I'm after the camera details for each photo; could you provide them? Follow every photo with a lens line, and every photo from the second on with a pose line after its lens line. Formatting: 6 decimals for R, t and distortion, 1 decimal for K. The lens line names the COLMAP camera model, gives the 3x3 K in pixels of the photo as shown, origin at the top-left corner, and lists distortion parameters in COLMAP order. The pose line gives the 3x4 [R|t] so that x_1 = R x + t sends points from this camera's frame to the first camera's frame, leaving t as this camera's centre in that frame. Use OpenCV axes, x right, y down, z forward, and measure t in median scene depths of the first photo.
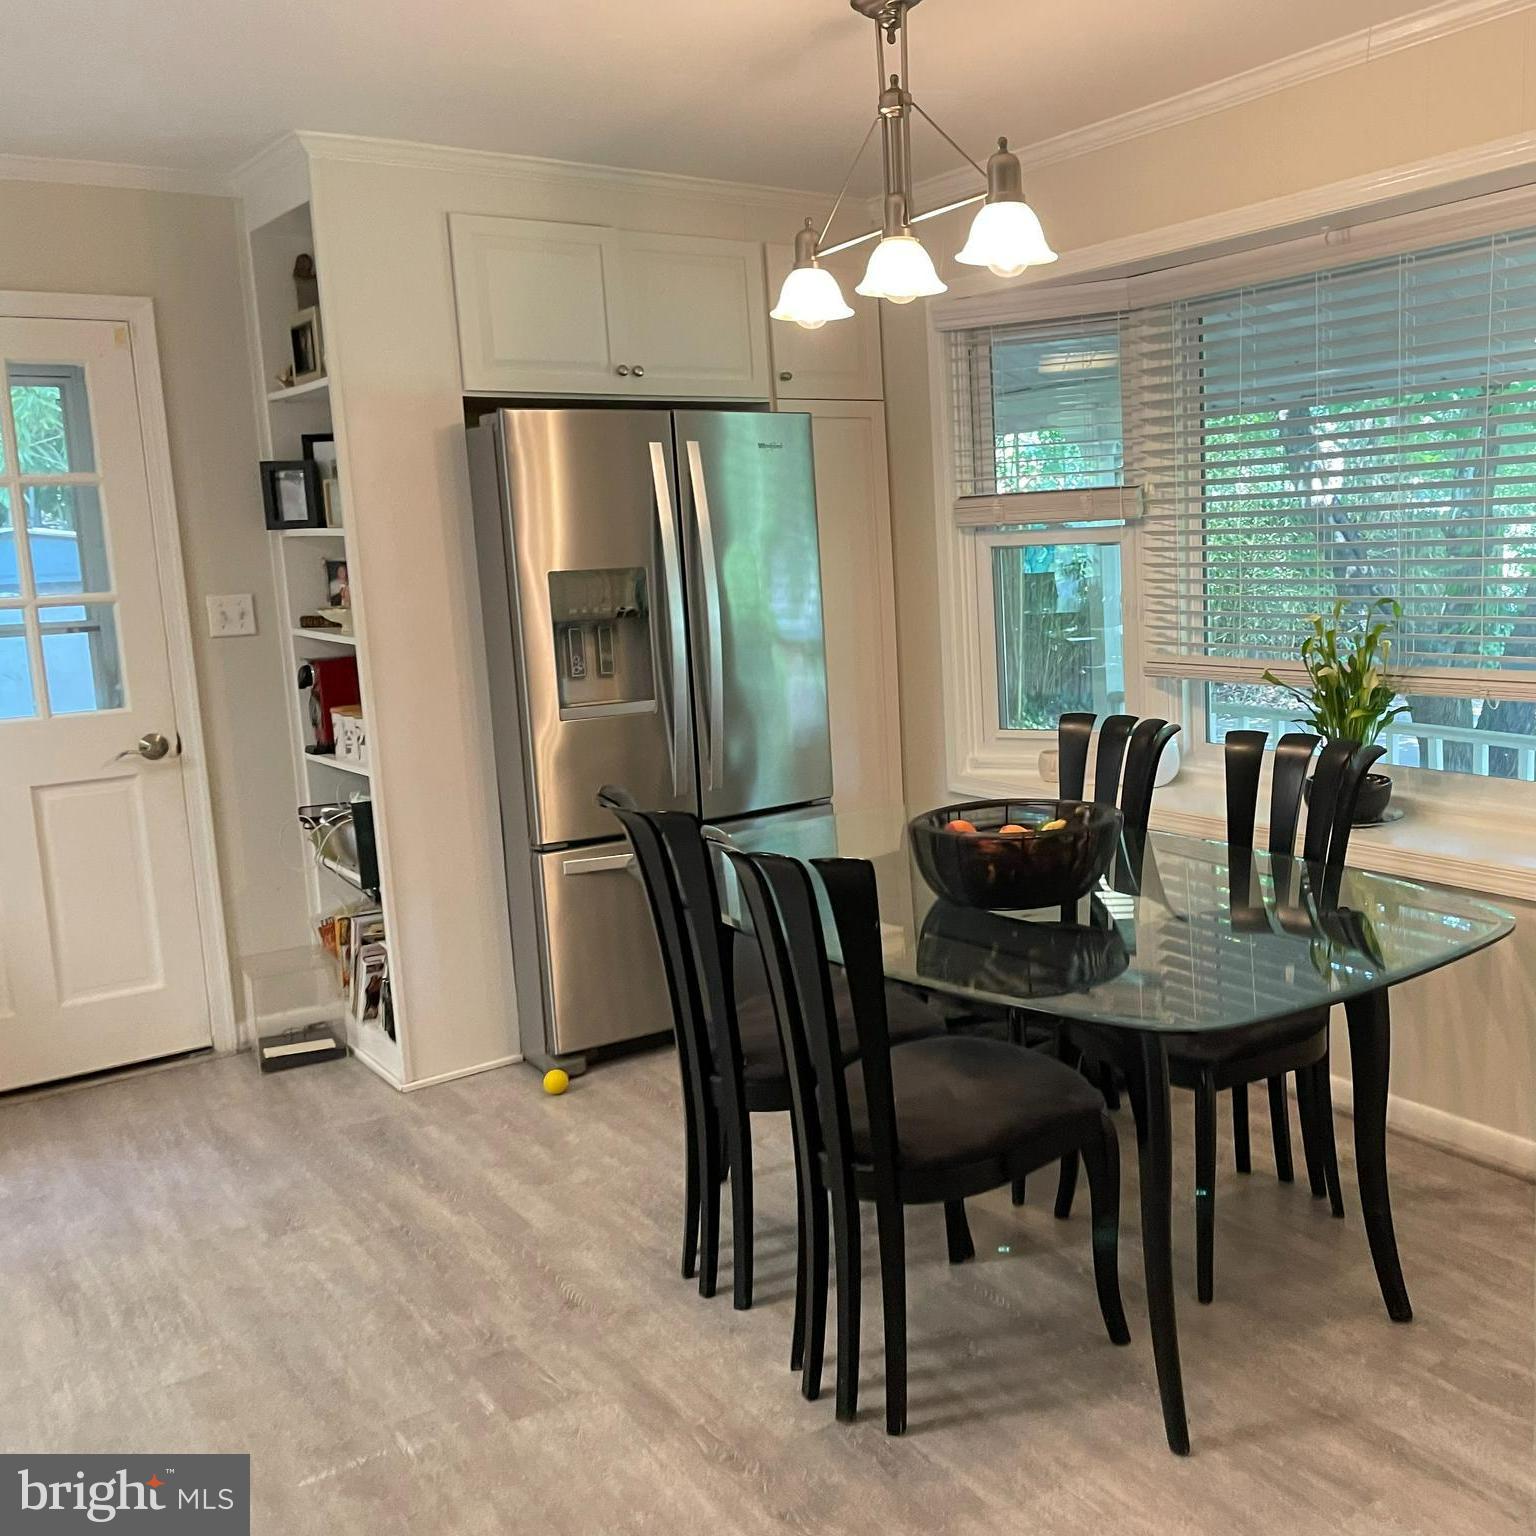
lens RADIAL K [[1506.1, 0, 768.8], [0, 1506.1, 761.4], [0, 0, 1]] dist [-0.008325, 0.000000]
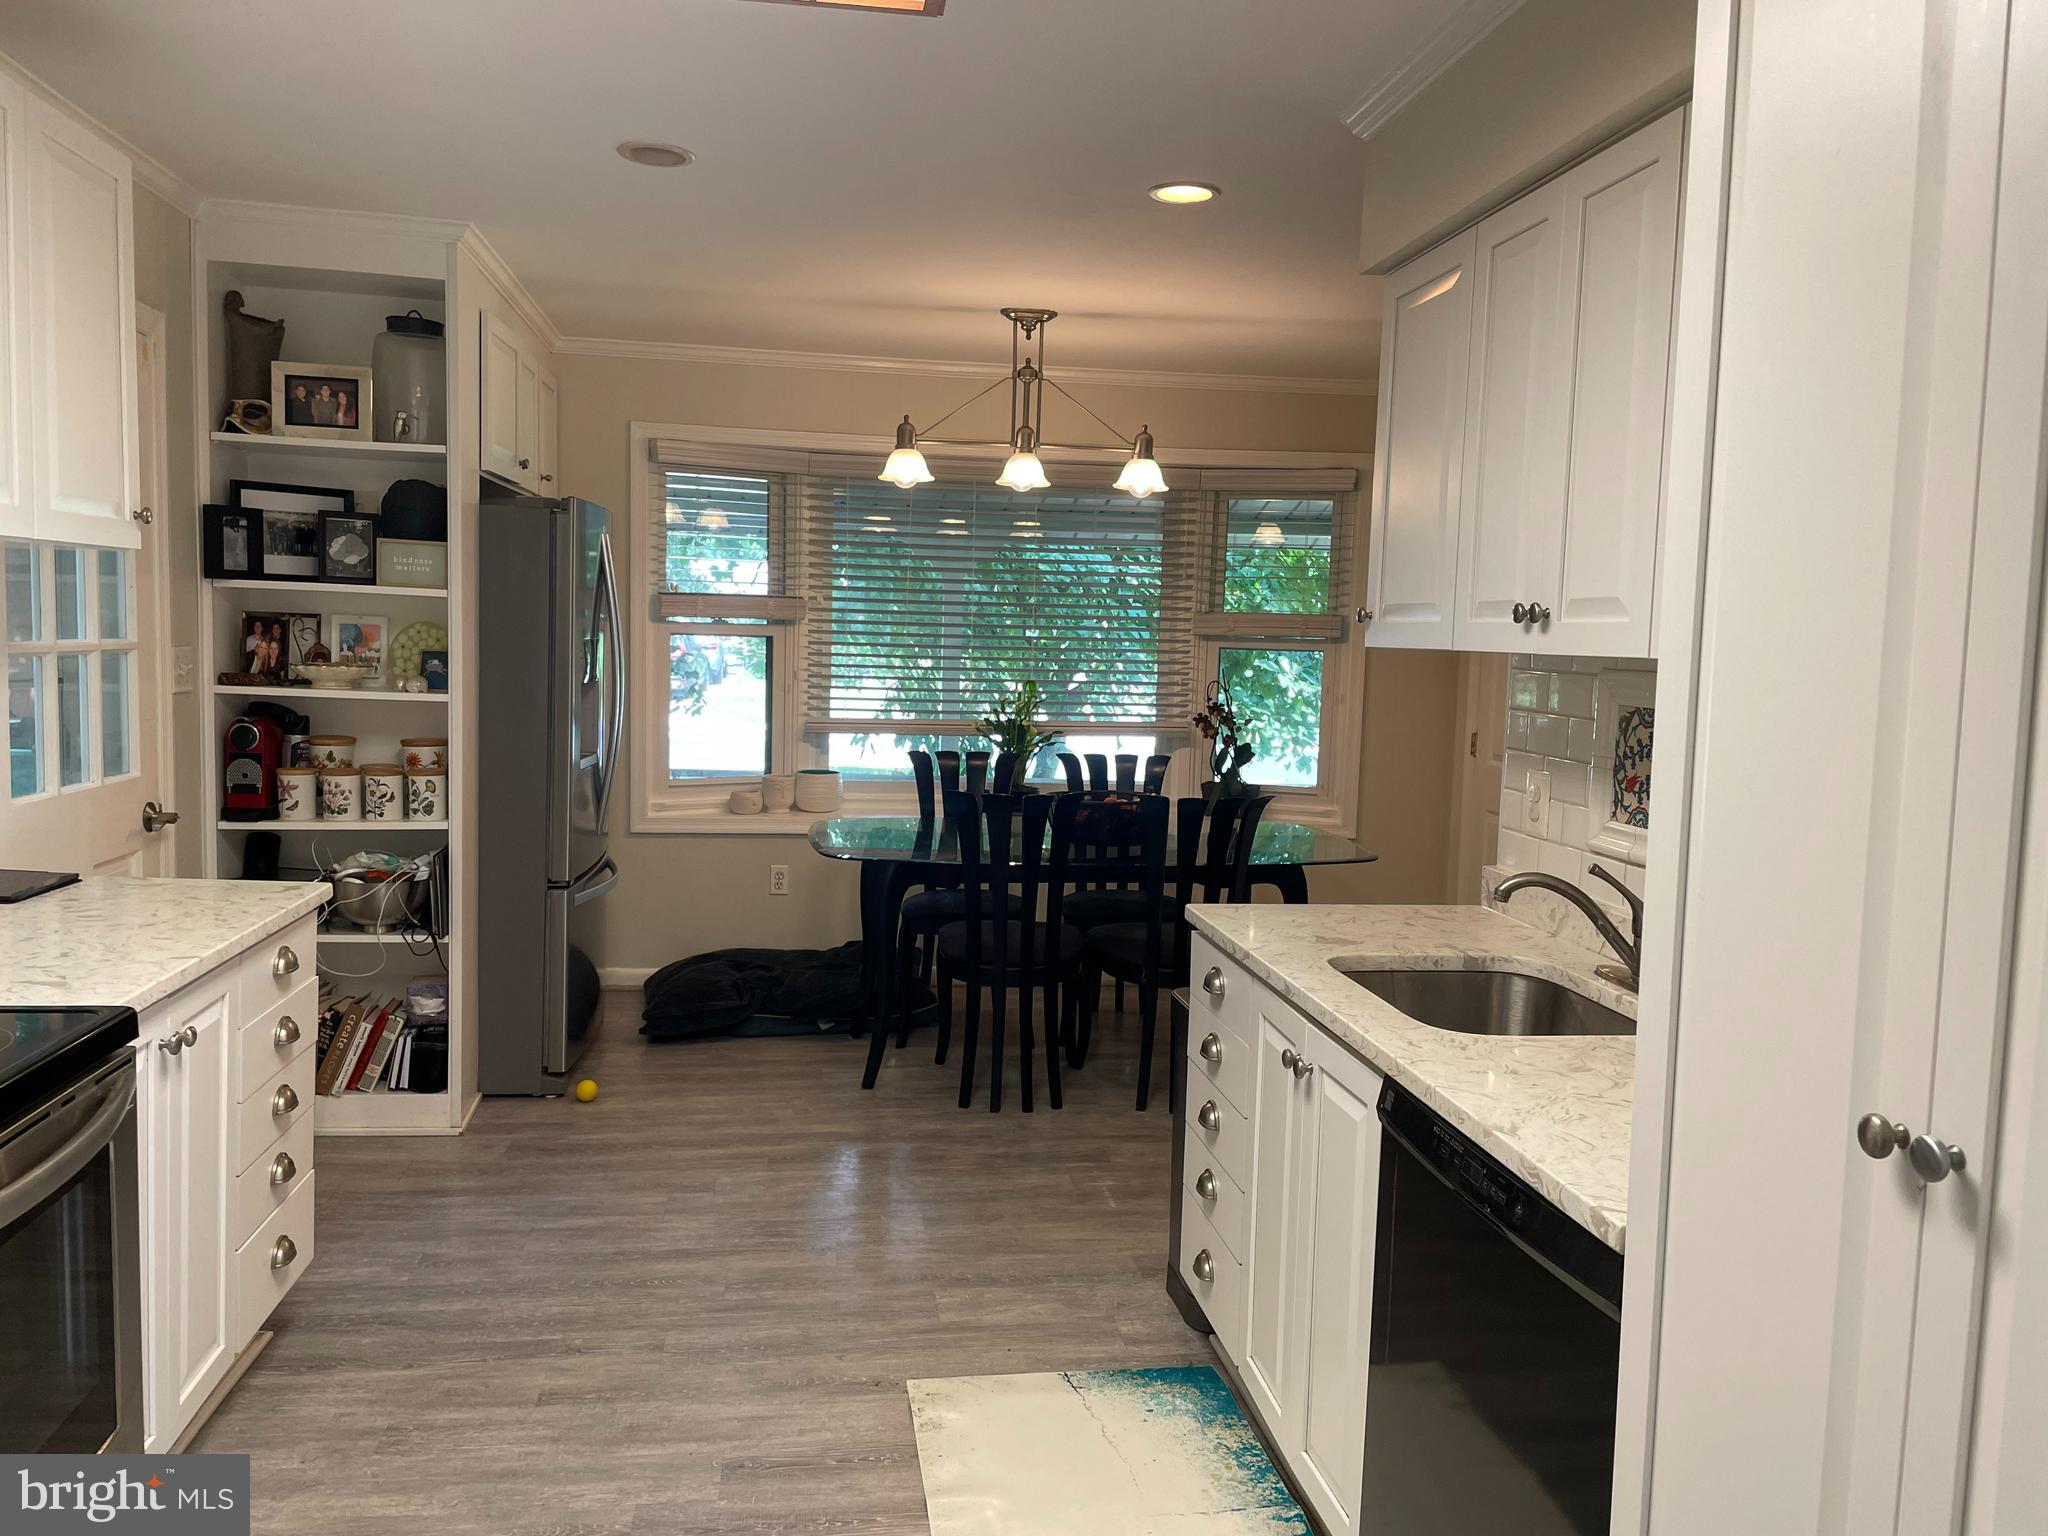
lens RADIAL K [[1547.4, 0, 1026.4], [0, 1547.4, 777.8], [0, 0, 1]] dist [0.060853, -0.075032]
pose [[0.514805, -0.030477, 0.856765, -1.108727], [0.077844, 0.996901, -0.011312, 0.020765], [-0.853766, 0.072518, 0.515583, 0.114518]]
